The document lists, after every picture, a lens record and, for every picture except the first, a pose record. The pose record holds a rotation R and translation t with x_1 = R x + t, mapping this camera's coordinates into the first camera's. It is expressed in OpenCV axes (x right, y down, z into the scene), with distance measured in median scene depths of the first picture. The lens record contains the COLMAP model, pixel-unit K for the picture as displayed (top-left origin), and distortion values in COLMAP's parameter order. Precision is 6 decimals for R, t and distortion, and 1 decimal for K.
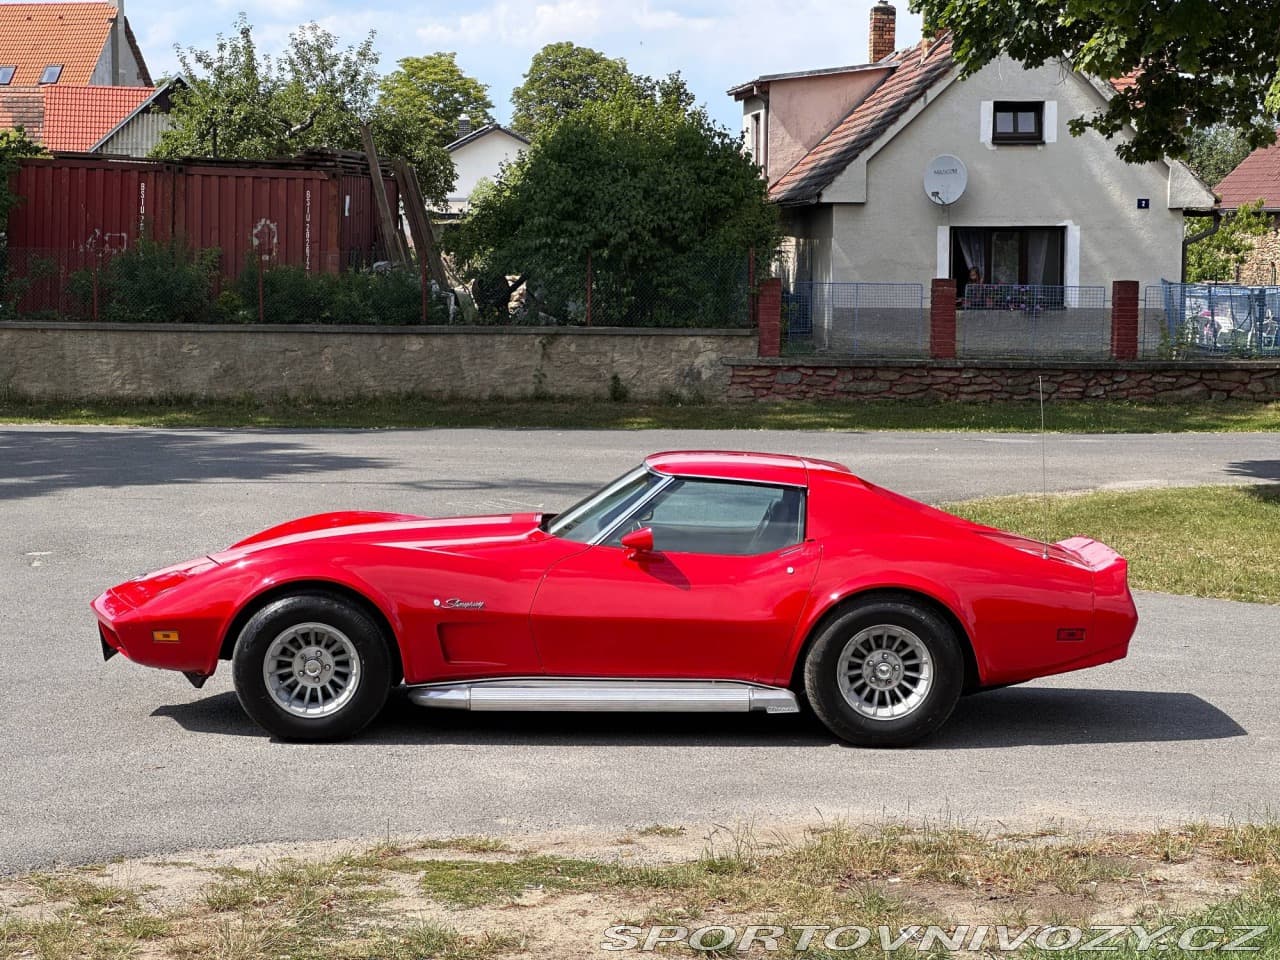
lens RADIAL K [[3086.5, 0, 641.0], [0, 3086.5, 496.5], [0, 0, 1]] dist [-0.161229, 7.370459]
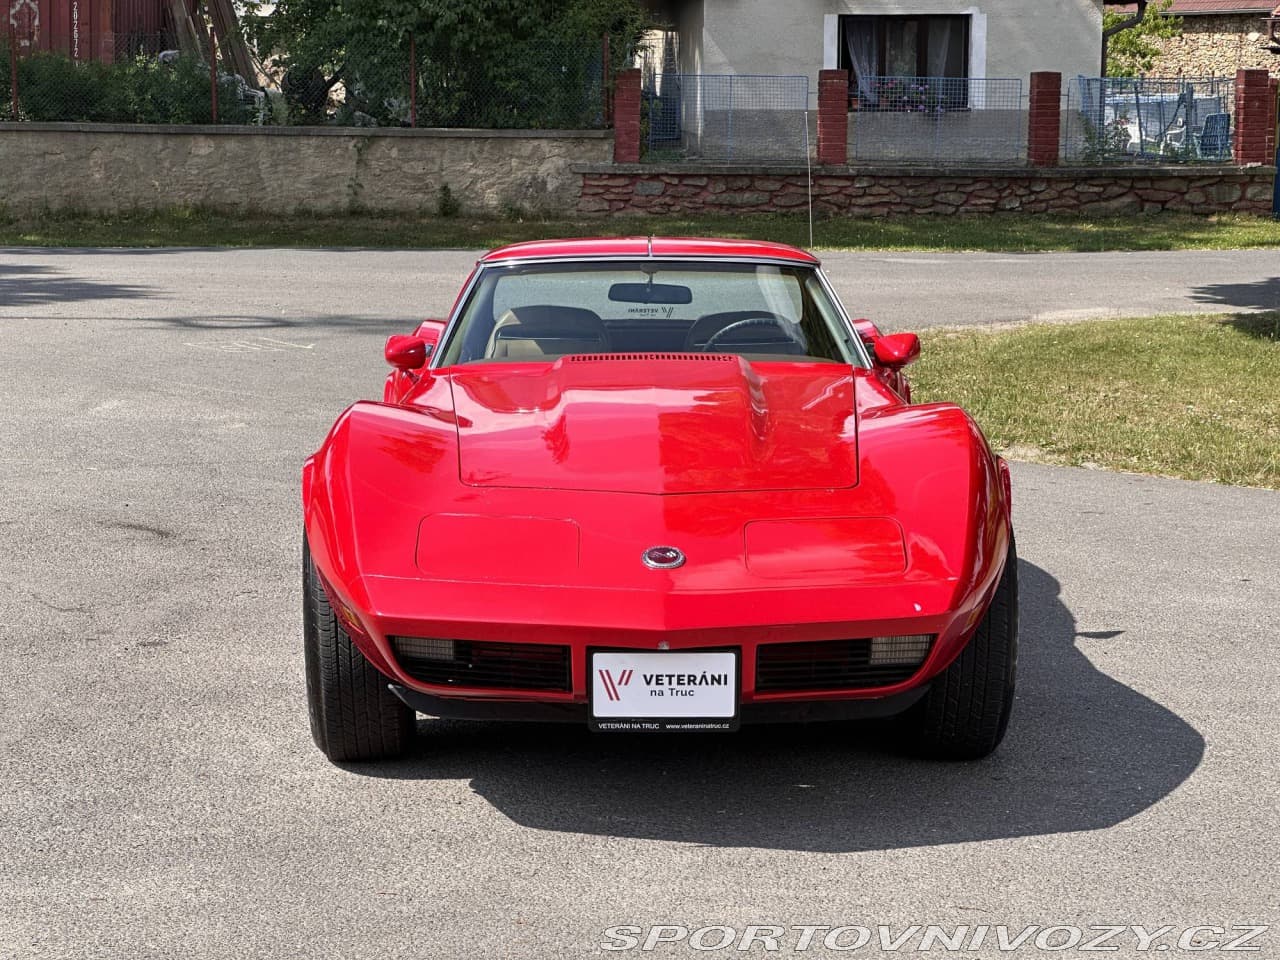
lens RADIAL K [[2925.5, 0, 640.0], [0, 2925.5, 480.0], [0, 0, 1]] dist [-0.077403, 4.902506]
pose [[0.999305, -0.005891, 0.036798, 0.014997], [0.003883, 0.998512, 0.054395, -0.002178], [-0.037064, -0.054214, 0.997841, 0.194107]]
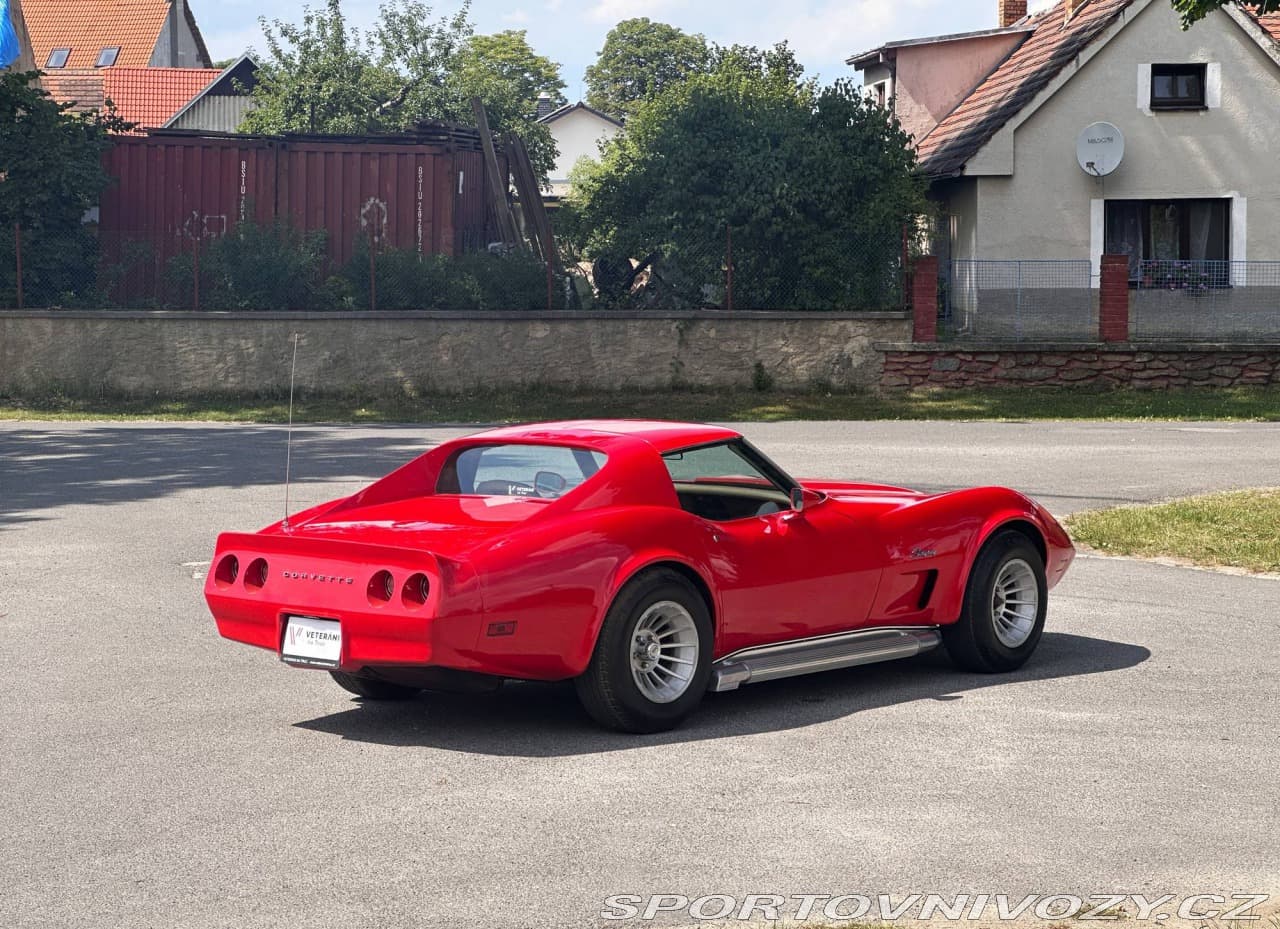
lens RADIAL K [[3163.8, 0, 623.6], [0, 3163.8, 438.4], [0, 0, 1]] dist [-0.132137, 6.557485]
pose [[0.999853, -0.007812, -0.015265, -0.033919], [0.007540, 0.999813, -0.017833, -0.000241], [0.015402, 0.017715, 0.999724, 0.055966]]
